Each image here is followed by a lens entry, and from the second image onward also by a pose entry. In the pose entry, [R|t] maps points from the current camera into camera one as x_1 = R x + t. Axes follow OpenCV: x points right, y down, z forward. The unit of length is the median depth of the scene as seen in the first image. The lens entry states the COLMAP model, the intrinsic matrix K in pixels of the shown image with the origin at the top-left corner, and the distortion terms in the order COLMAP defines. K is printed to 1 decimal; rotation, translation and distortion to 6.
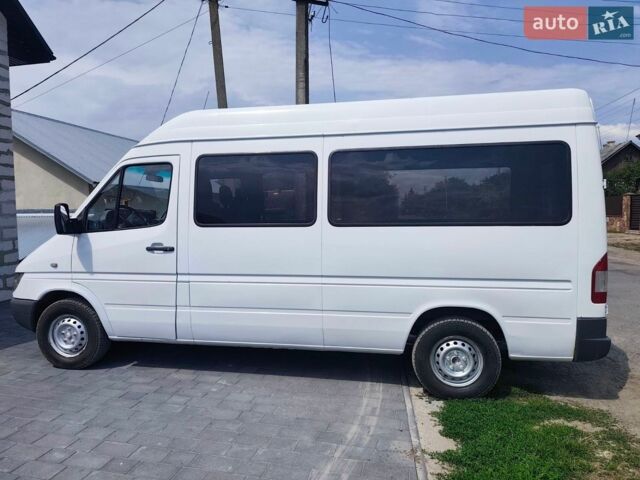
lens RADIAL K [[450.0, 0, 322.4], [0, 450.0, 243.4], [0, 0, 1]] dist [-0.003440, 0.000007]
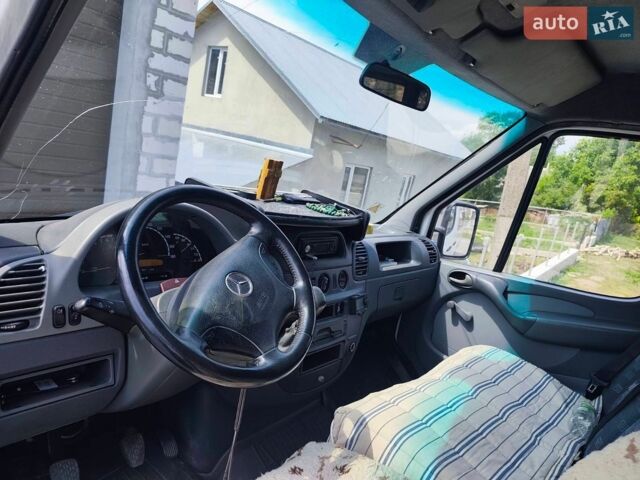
lens RADIAL K [[450.0, 0, 322.4], [0, 450.0, 243.4], [0, 0, 1]] dist [-0.003440, 0.000007]
pose [[0.860937, 0.273717, -0.428795, -0.190582], [-0.235467, 0.961592, 0.141050, -0.059938], [0.450934, -0.020468, 0.892322, 0.516646]]
